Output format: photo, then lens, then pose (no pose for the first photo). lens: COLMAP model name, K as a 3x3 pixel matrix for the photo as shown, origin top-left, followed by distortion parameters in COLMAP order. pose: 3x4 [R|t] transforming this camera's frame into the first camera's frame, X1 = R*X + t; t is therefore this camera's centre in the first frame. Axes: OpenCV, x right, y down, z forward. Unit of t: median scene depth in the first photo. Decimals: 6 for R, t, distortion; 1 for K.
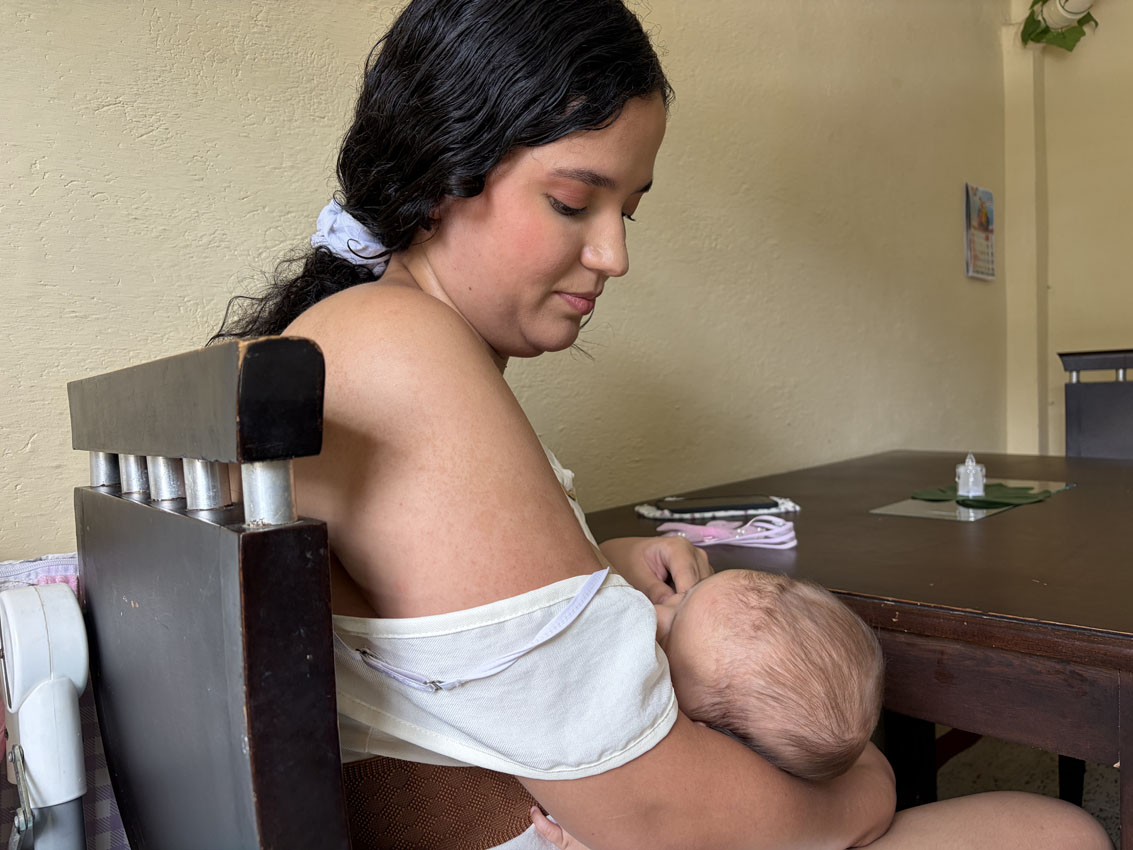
lens RADIAL K [[870.1, 0, 575.0], [0, 870.1, 424.0], [0, 0, 1]] dist [0.042265, -0.029932]
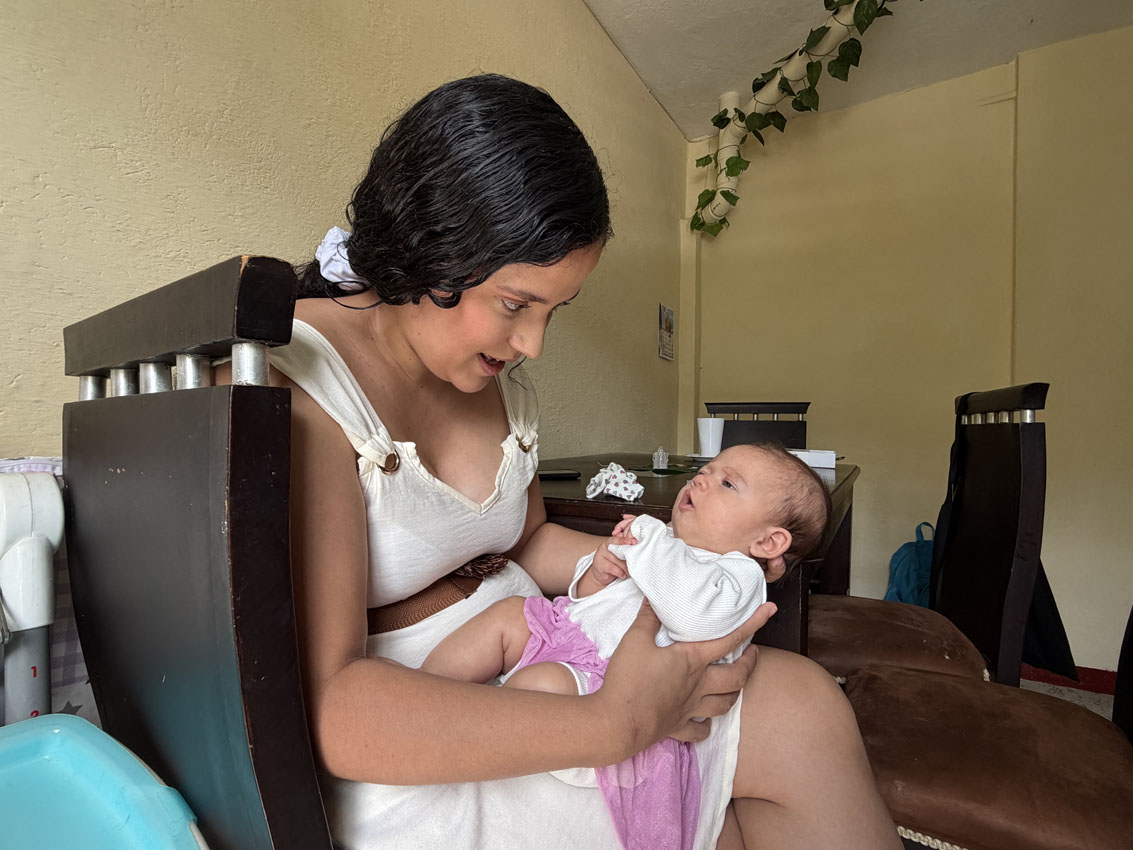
lens RADIAL K [[561.7, 0, 555.5], [0, 561.7, 426.1], [0, 0, 1]] dist [0.015110, 0.002207]
pose [[0.967982, 0.054759, 0.244974, -0.031327], [-0.043103, 0.997680, -0.052698, 0.091849], [-0.247291, 0.040452, 0.968096, -0.032649]]
